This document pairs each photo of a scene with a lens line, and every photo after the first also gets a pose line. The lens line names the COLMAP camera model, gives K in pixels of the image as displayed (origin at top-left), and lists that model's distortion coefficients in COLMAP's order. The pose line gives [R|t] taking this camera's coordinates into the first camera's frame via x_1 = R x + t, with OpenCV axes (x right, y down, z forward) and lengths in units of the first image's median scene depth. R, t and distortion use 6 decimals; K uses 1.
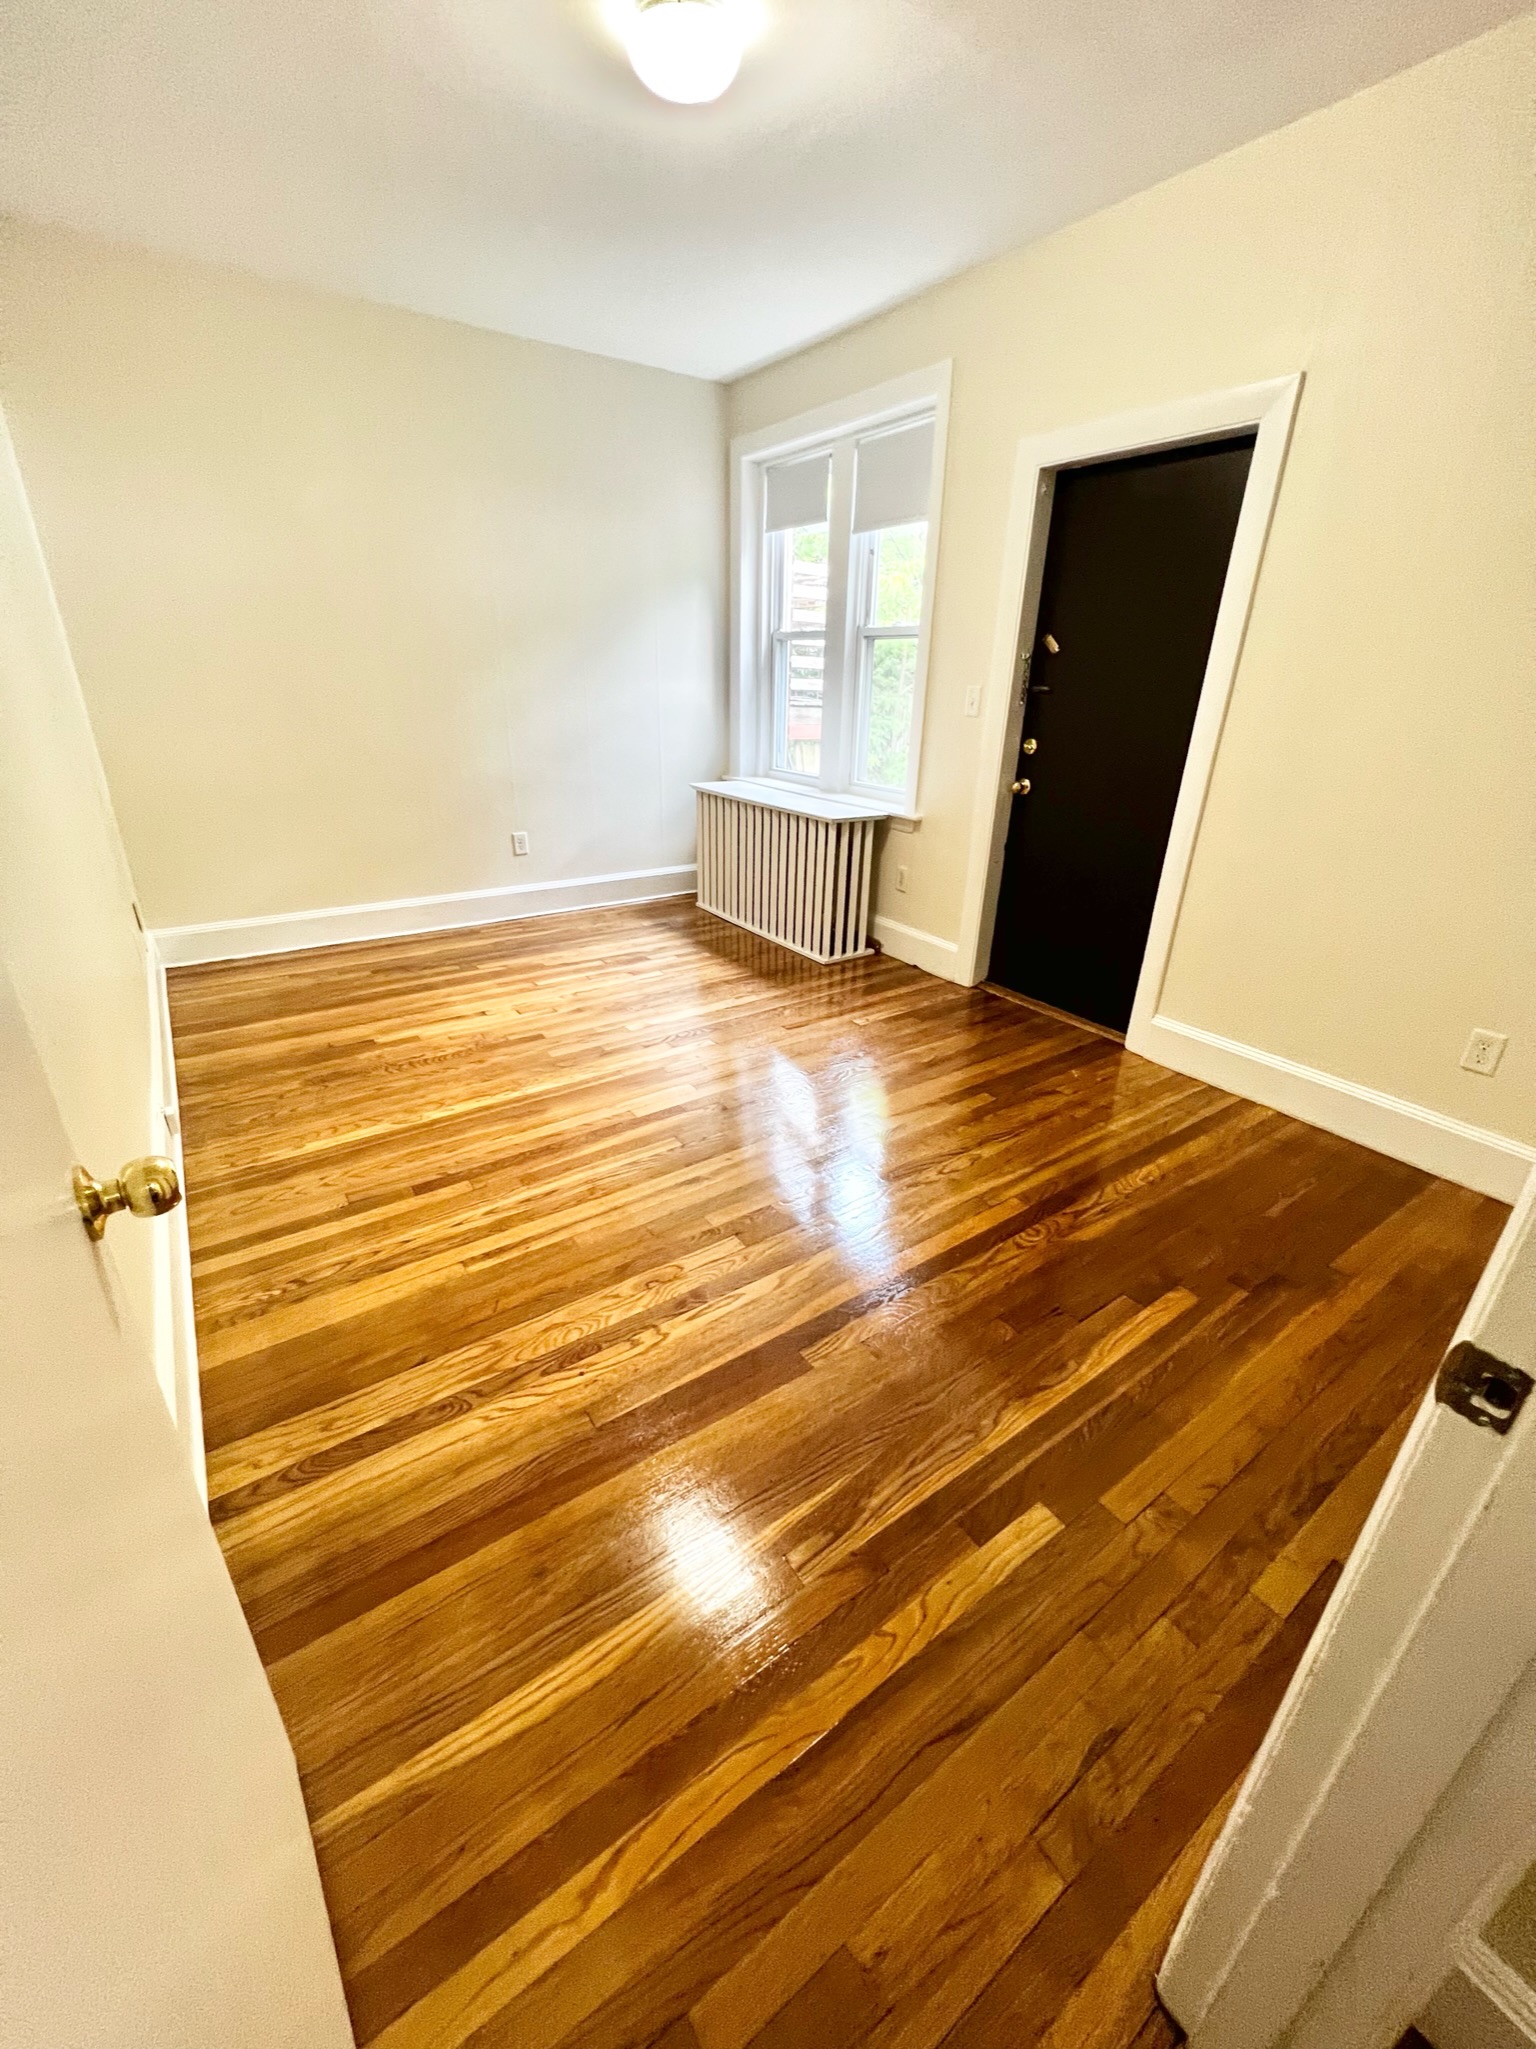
lens RADIAL K [[820.8, 0, 767.9], [0, 820.8, 1024.5], [0, 0, 1]] dist [-0.019100, -0.000180]
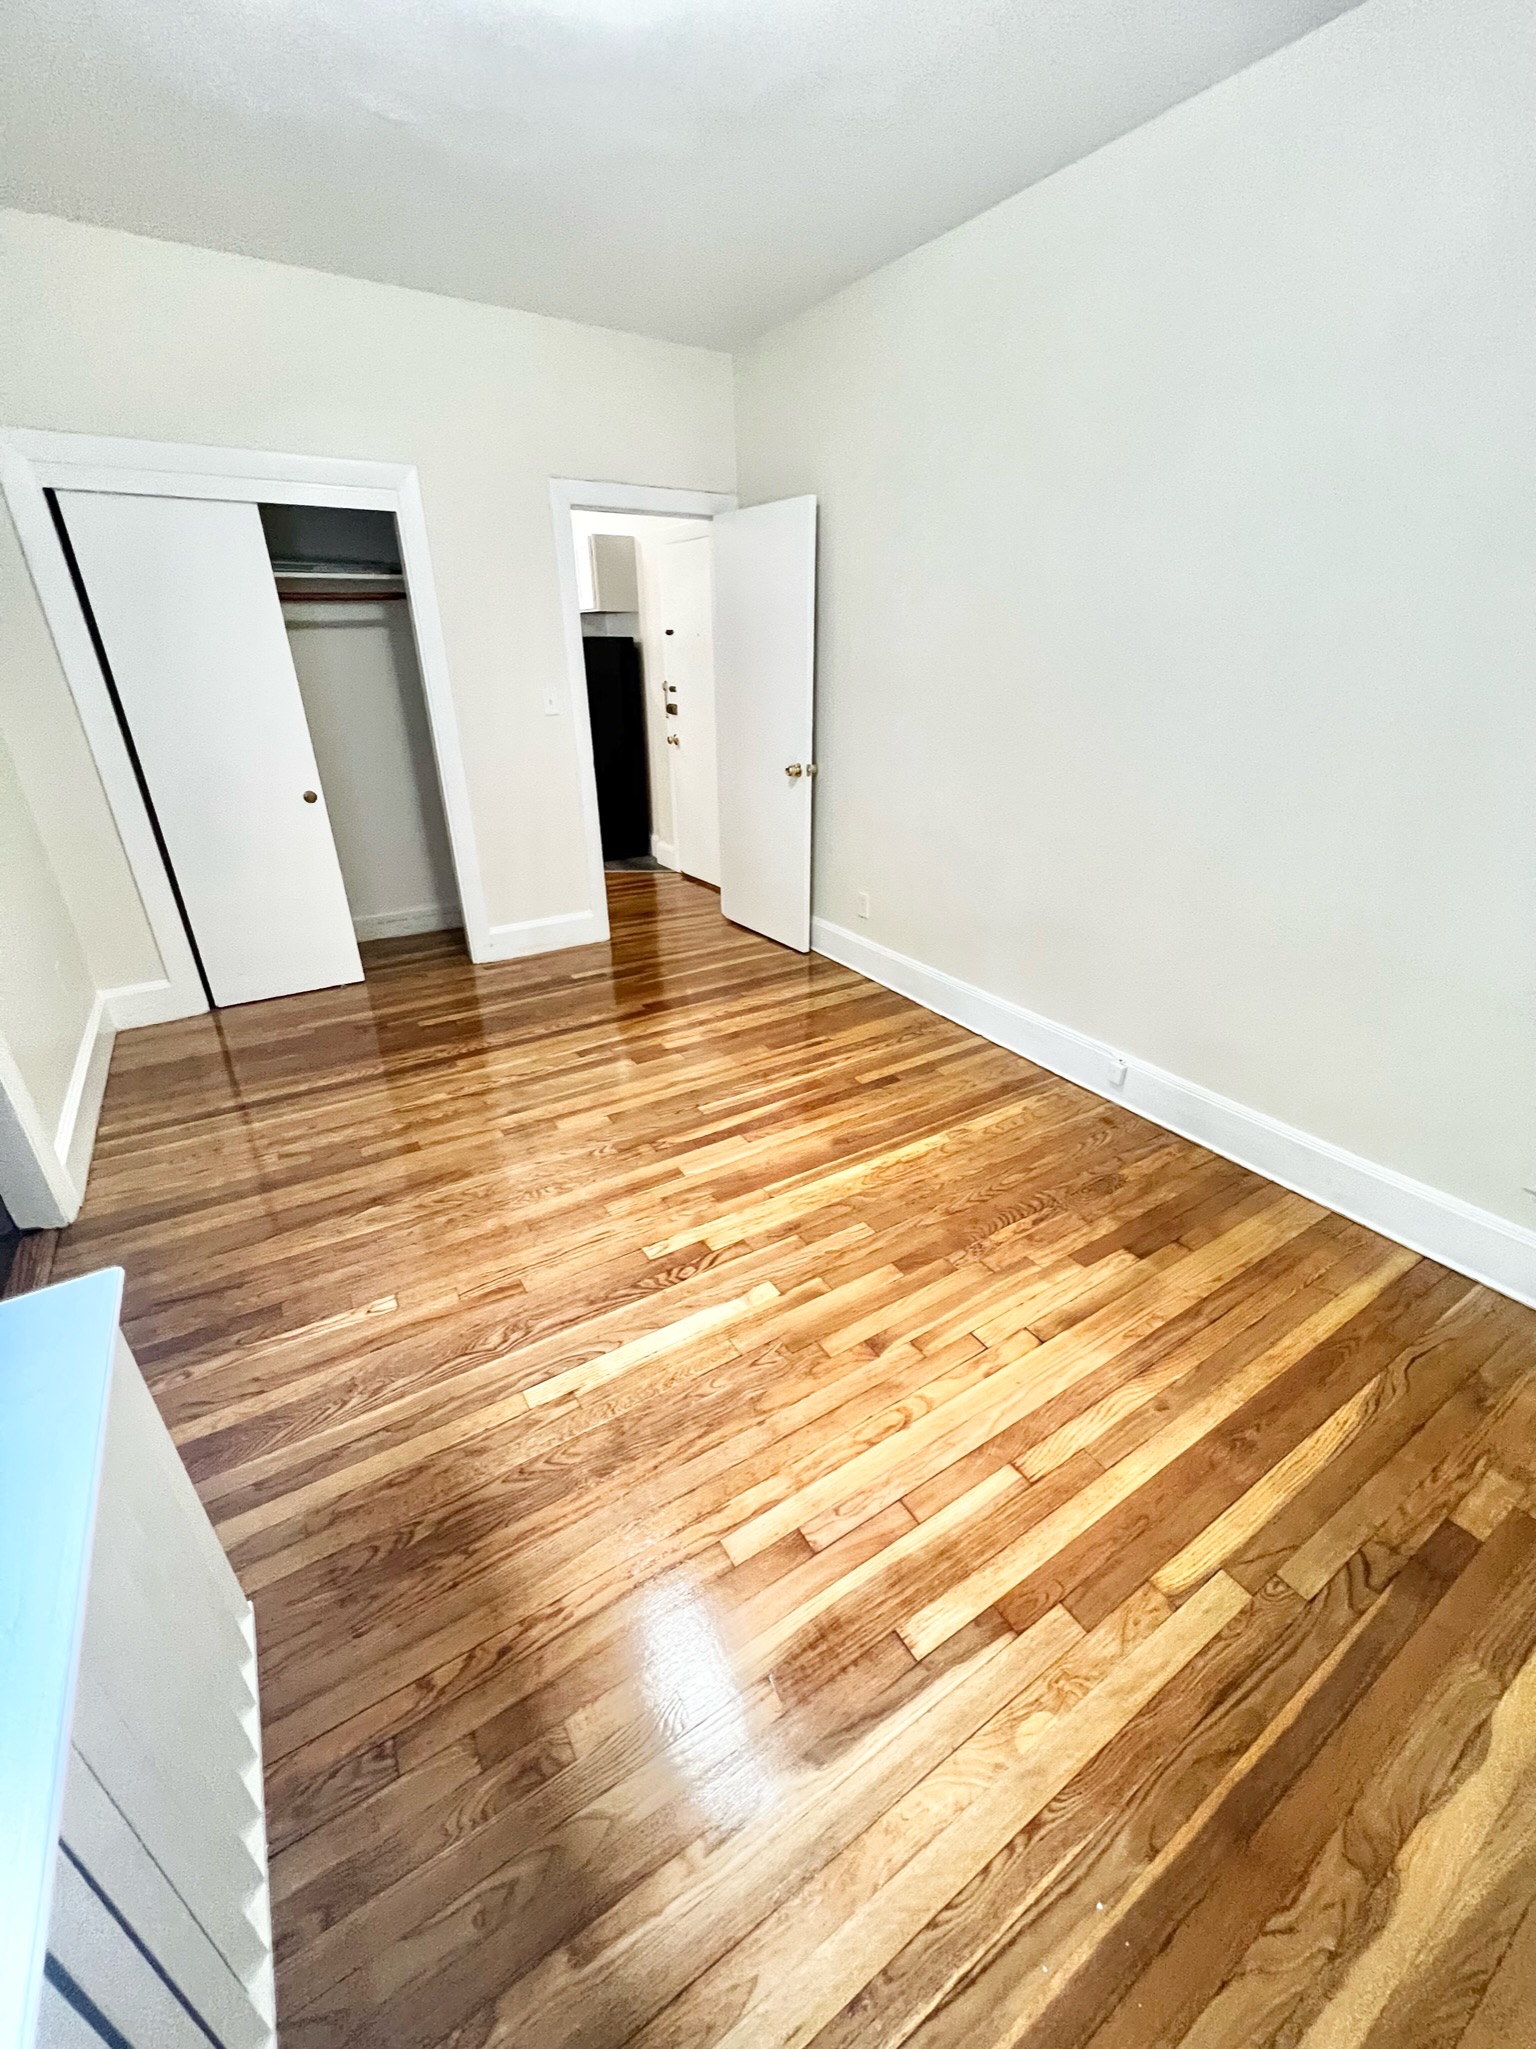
lens RADIAL K [[822.5, 0, 765.3], [0, 822.5, 1027.9], [0, 0, 1]] dist [-0.000303, -0.000073]
pose [[-0.998720, -0.037220, 0.034257, -0.232362], [0.001348, 0.657393, 0.753547, -0.783899], [-0.050567, 0.752628, -0.656501, 1.649640]]
